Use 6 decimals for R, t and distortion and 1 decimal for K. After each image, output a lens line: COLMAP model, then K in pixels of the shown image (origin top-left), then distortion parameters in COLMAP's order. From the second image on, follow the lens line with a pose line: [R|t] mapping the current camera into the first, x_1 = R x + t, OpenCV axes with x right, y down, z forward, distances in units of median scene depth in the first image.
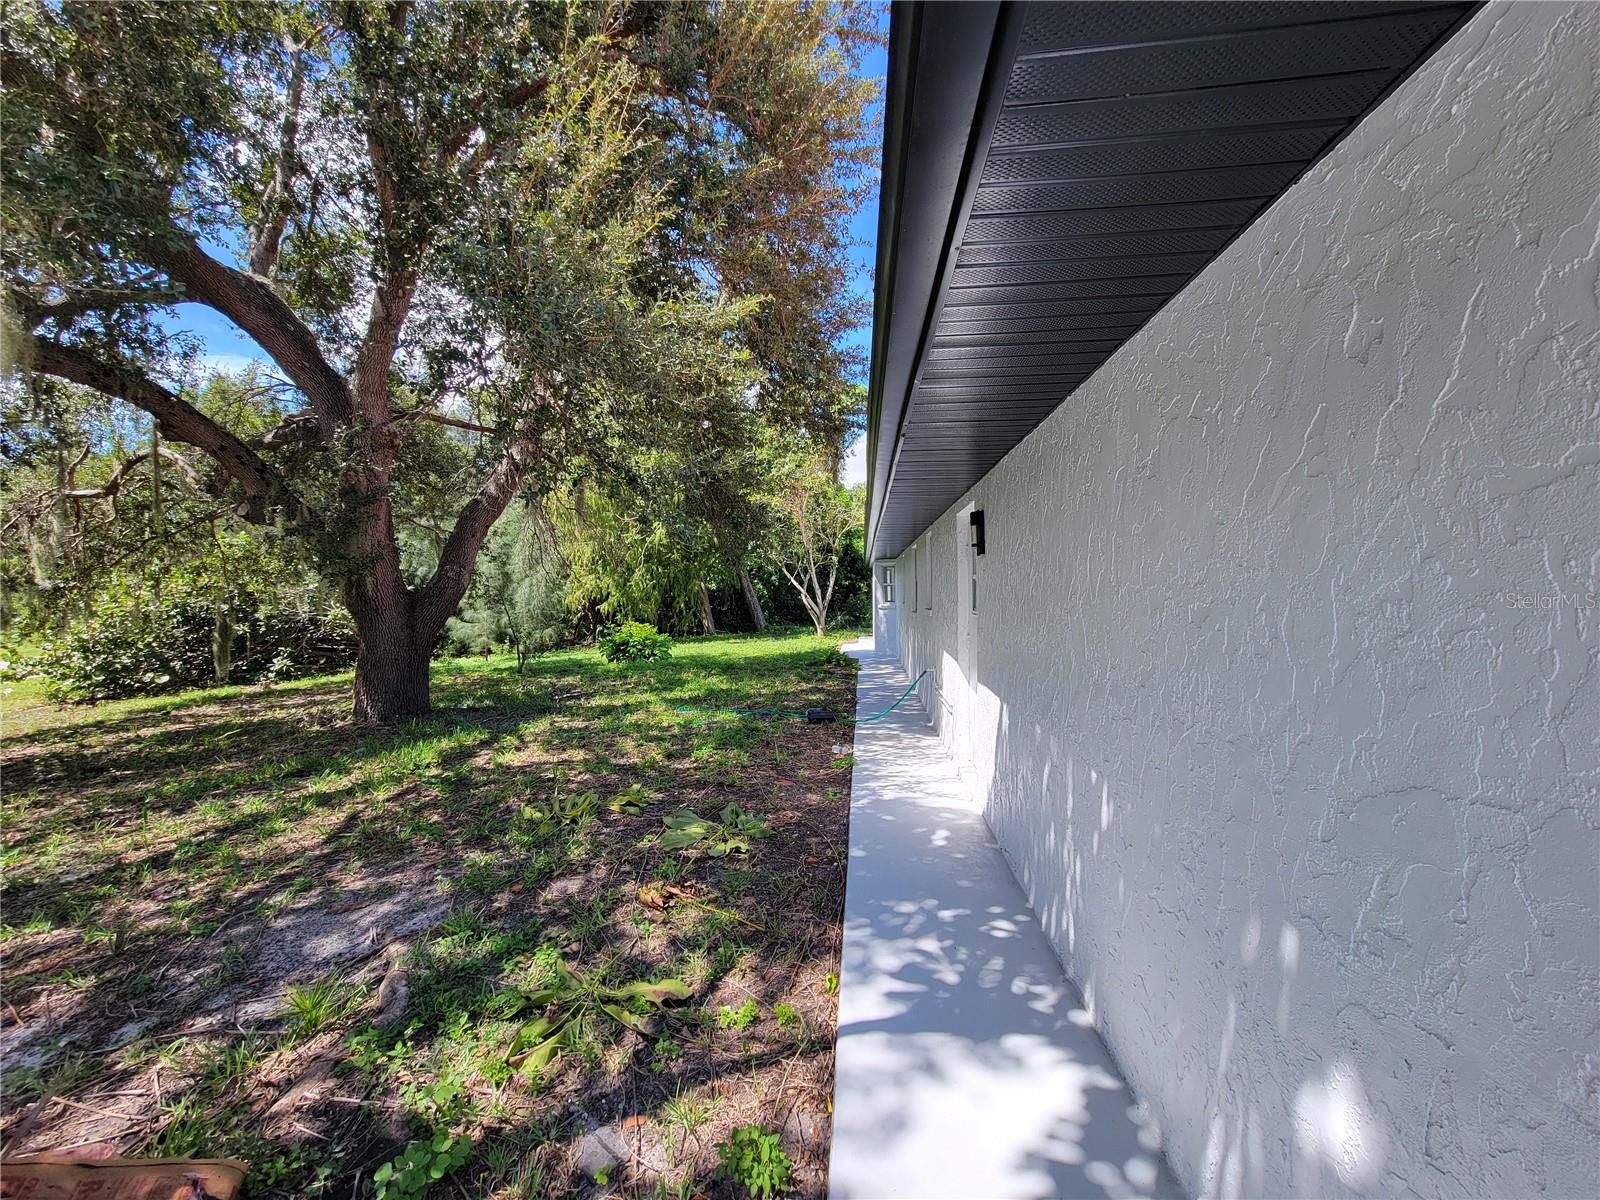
lens RADIAL K [[620.0, 0, 797.4], [0, 620.0, 599.1], [0, 0, 1]] dist [-0.000588, 0.000256]
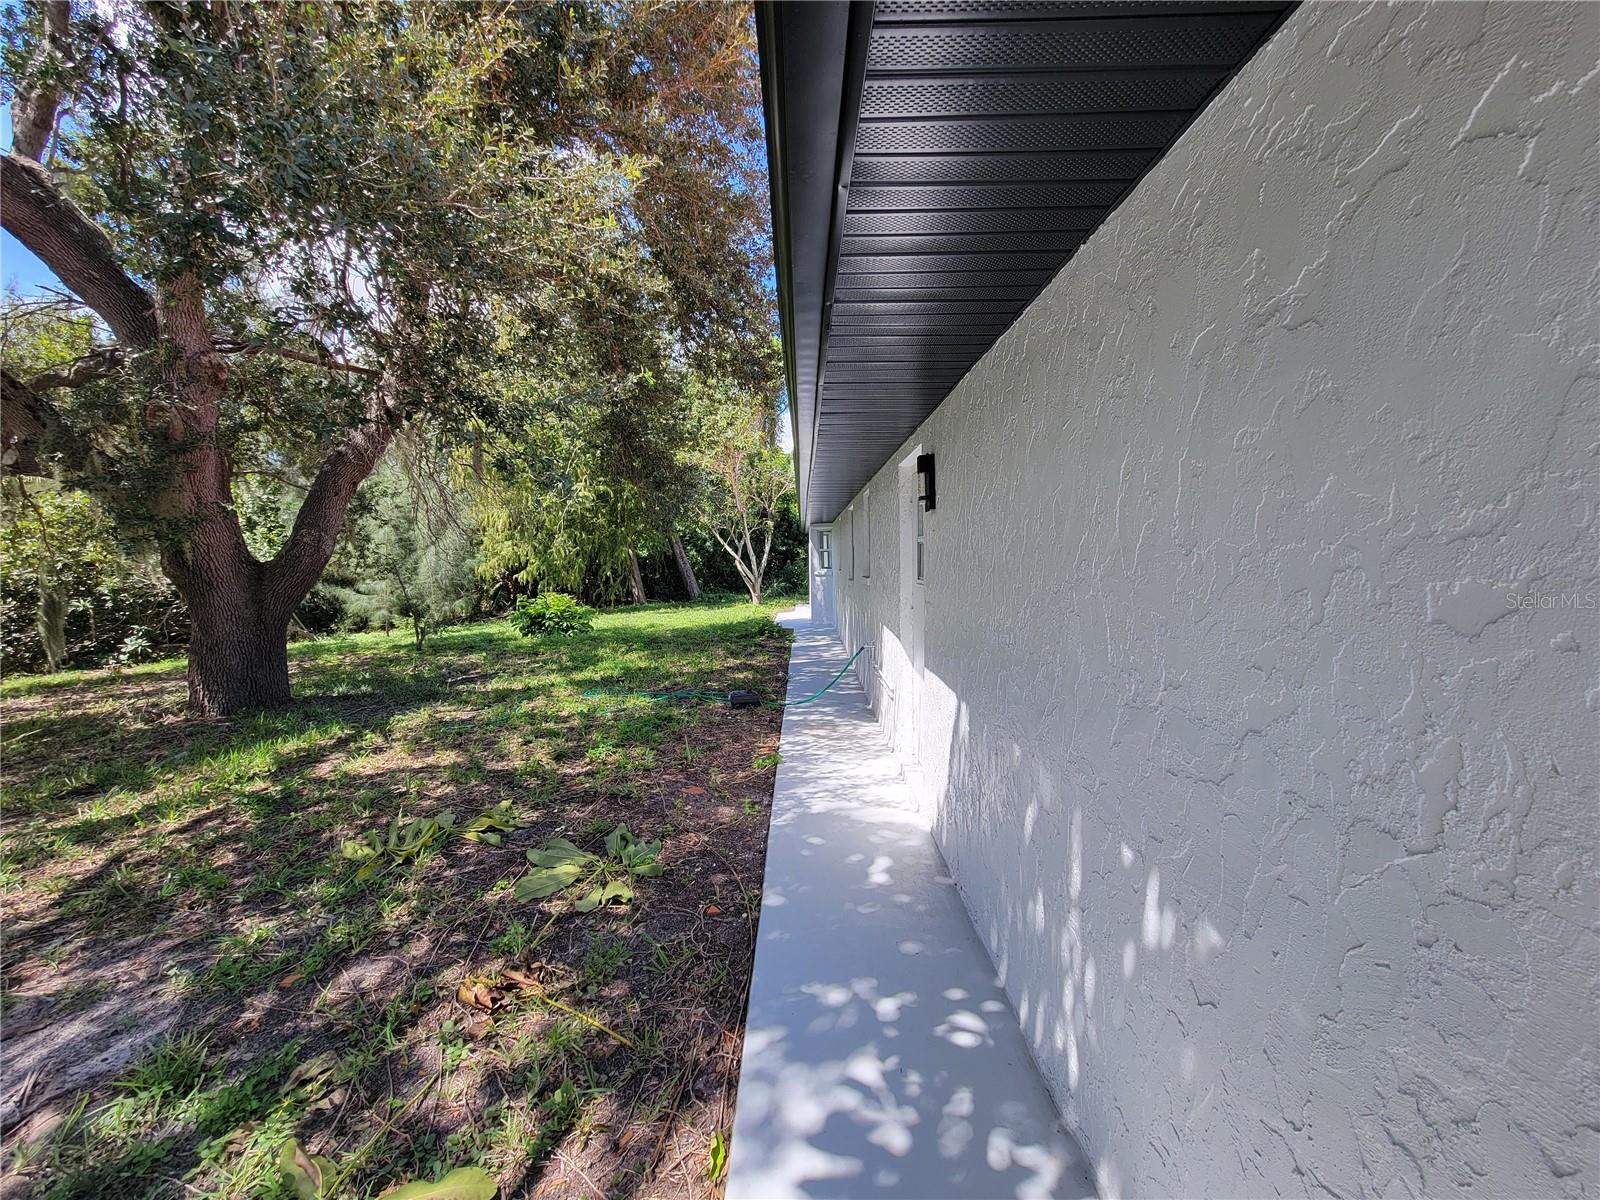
lens RADIAL K [[650.5, 0, 791.8], [0, 650.5, 595.7], [0, 0, 1]] dist [0.000791, 0.000429]
pose [[0.995627, -0.010749, 0.092799, 0.026196], [0.006481, 0.998912, 0.046173, -0.001010], [-0.093195, -0.045370, 0.994614, 0.117060]]
